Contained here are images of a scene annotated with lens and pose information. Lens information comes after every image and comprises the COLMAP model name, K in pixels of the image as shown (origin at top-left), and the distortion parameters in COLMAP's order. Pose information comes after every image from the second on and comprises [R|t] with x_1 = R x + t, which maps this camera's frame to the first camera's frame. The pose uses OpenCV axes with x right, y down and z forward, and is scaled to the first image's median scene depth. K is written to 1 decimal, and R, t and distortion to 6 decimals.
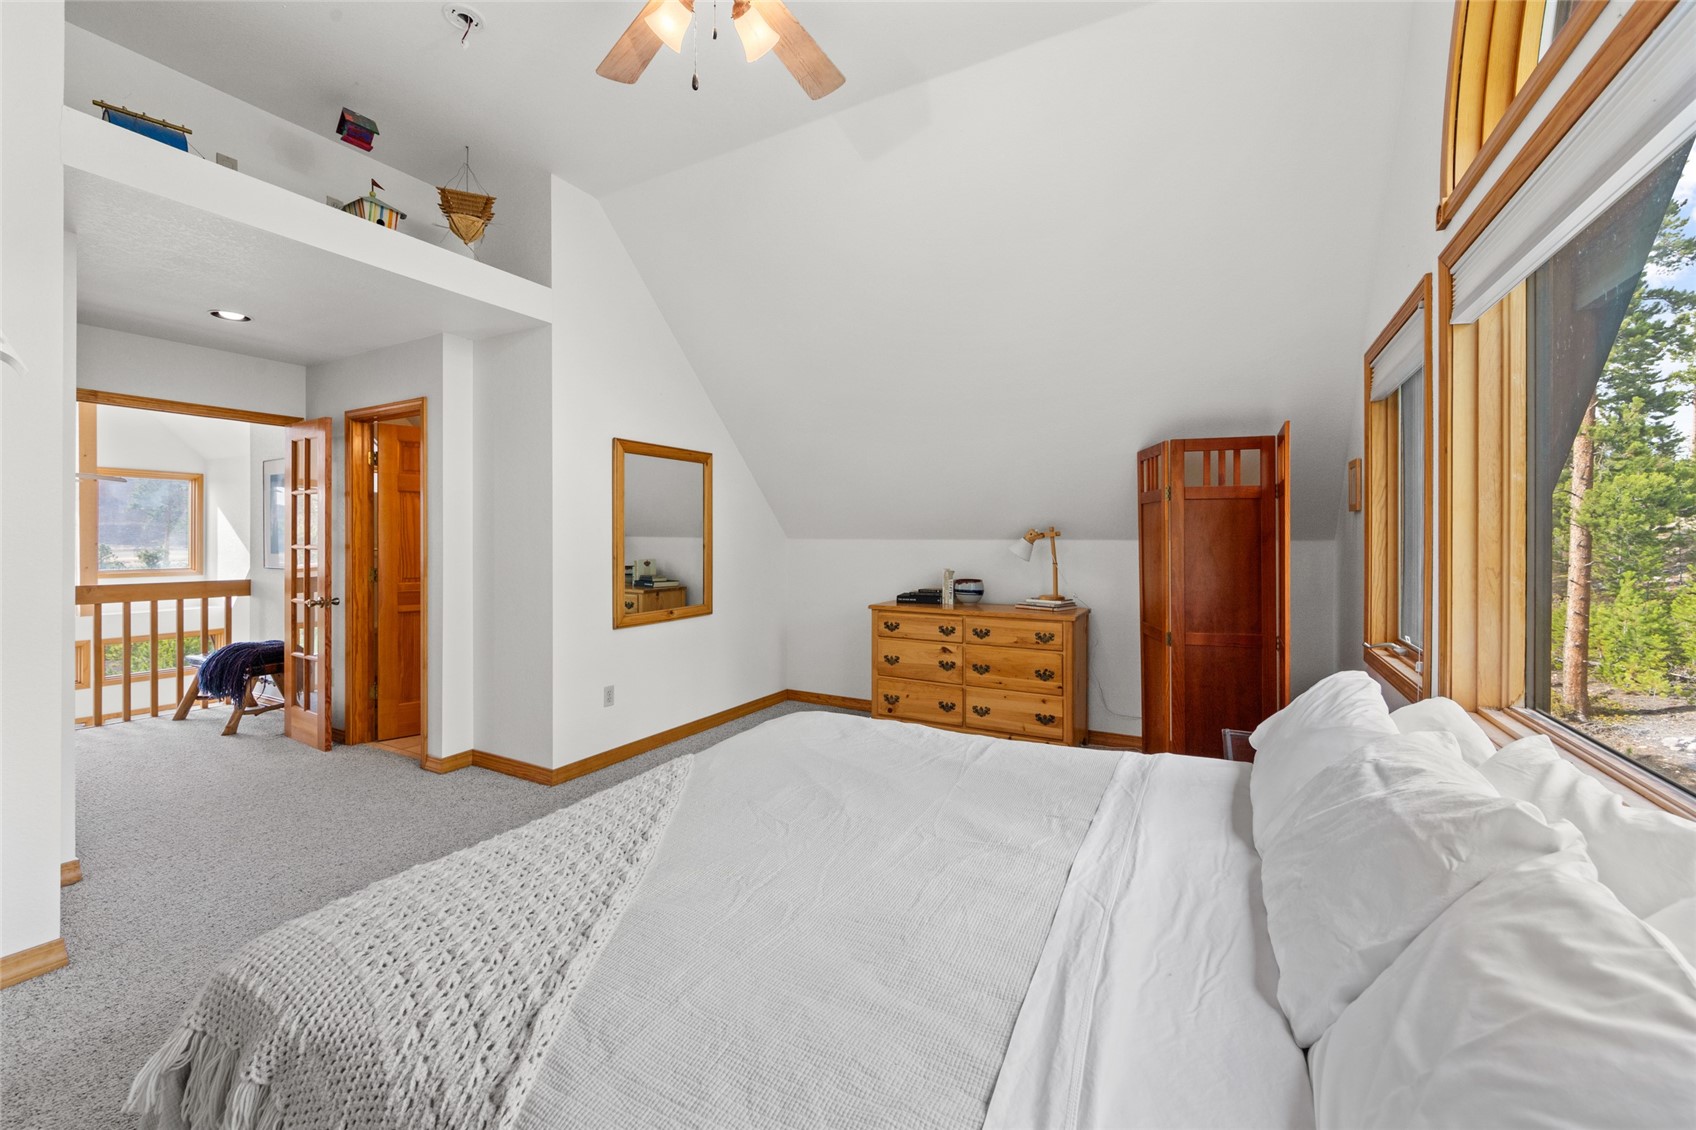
lens RADIAL K [[679.5, 0, 842.7], [0, 679.5, 532.1], [0, 0, 1]] dist [-0.002565, -0.000685]
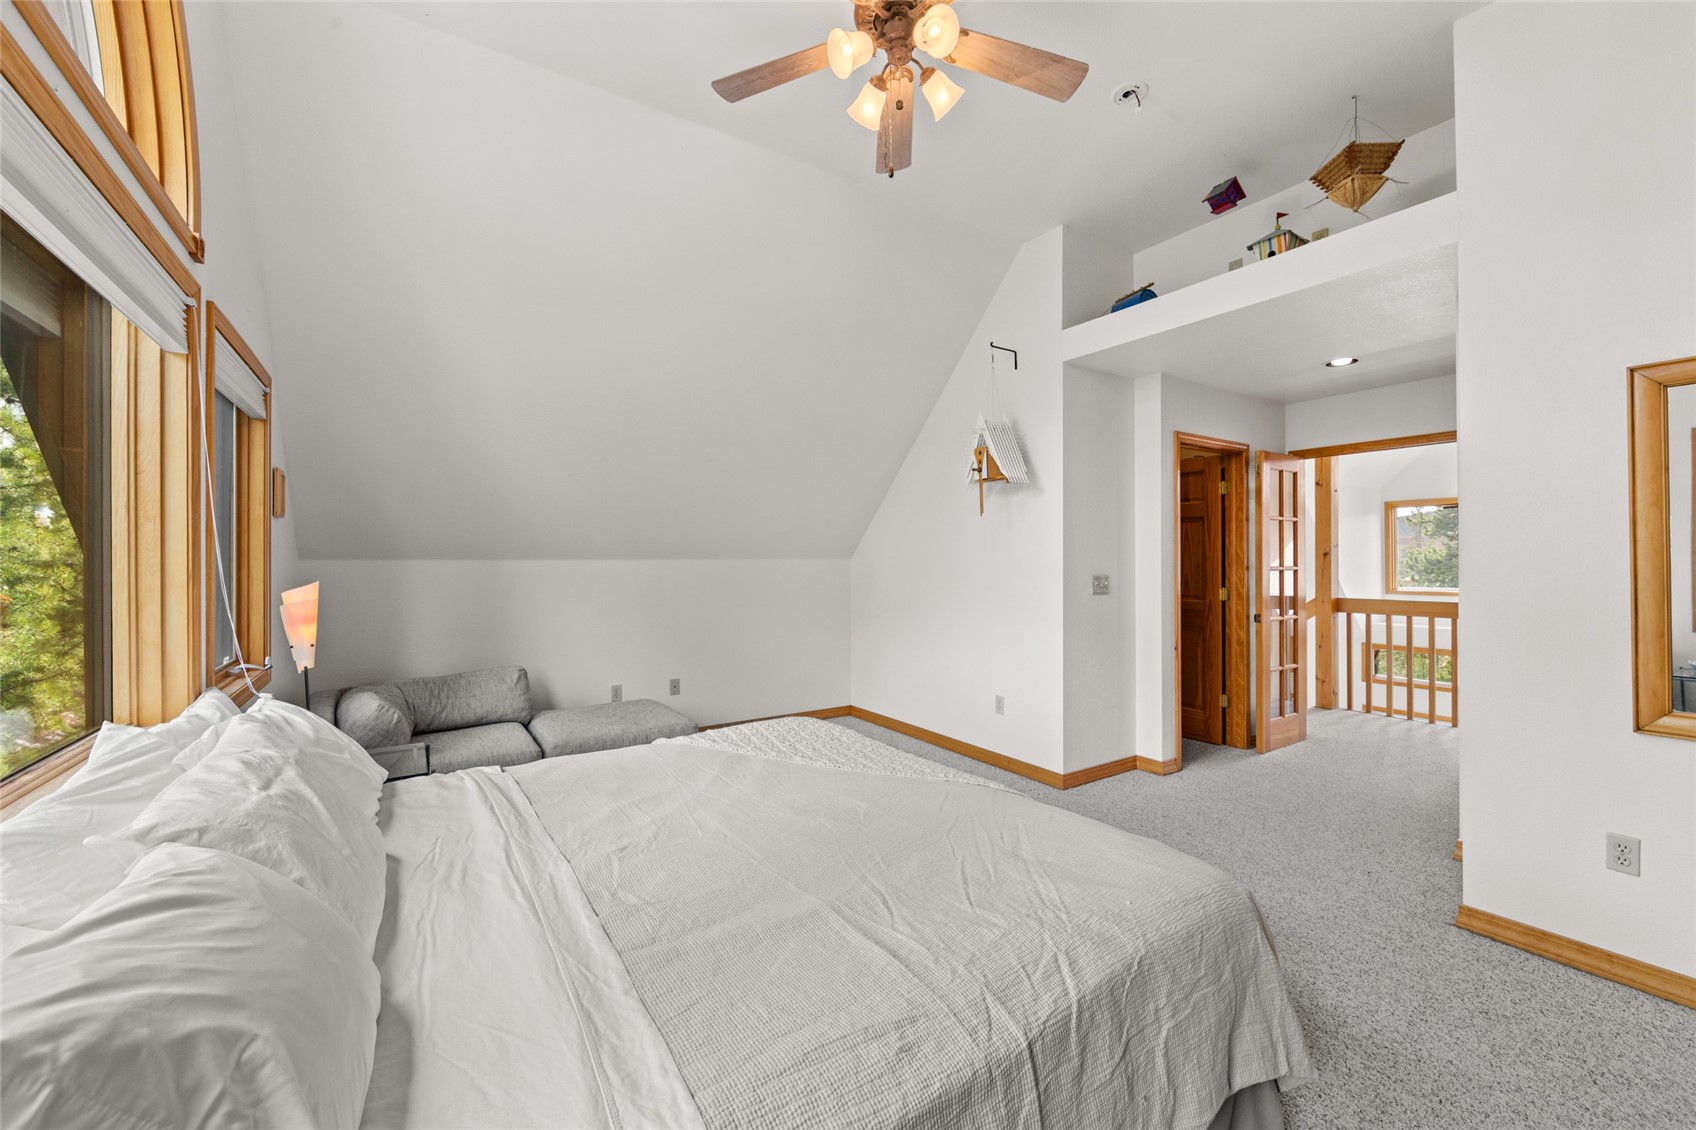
lens RADIAL K [[661.6, 0, 846.5], [0, 661.6, 558.1], [0, 0, 1]] dist [-0.014974, -0.000077]
pose [[-0.474910, -0.006921, -0.880007, 0.473600], [0.012098, 0.999823, -0.014393, 0.011027], [0.879951, -0.017482, -0.474742, 0.855281]]
